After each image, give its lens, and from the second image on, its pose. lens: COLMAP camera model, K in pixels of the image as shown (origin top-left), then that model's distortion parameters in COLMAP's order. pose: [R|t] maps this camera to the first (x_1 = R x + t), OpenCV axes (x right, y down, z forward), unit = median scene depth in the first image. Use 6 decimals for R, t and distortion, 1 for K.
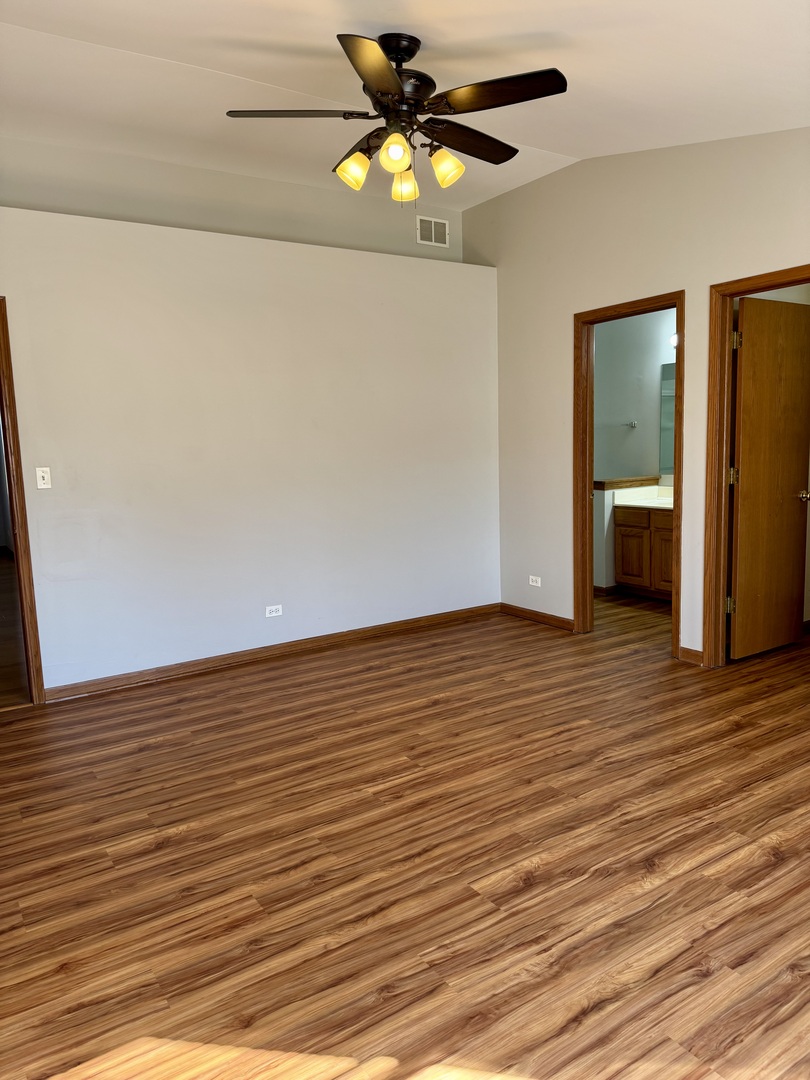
lens RADIAL K [[761.3, 0, 405.0], [0, 761.3, 540.0], [0, 0, 1]] dist [0.126408, -0.216348]
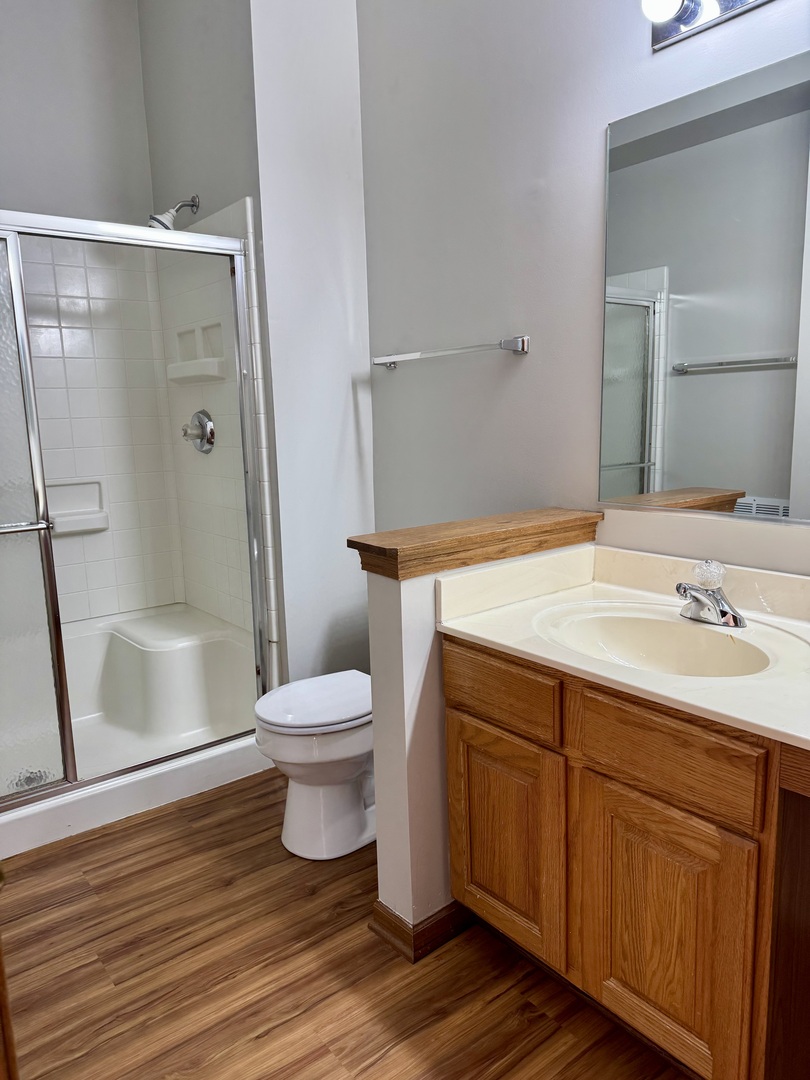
lens RADIAL K [[761.3, 0, 405.0], [0, 761.3, 540.0], [0, 0, 1]] dist [0.126408, -0.216348]
pose [[0.996567, -0.009297, 0.082267, 0.238066], [0.005968, 0.999157, 0.040623, -0.088419], [-0.082576, -0.039993, 0.995782, 0.732212]]
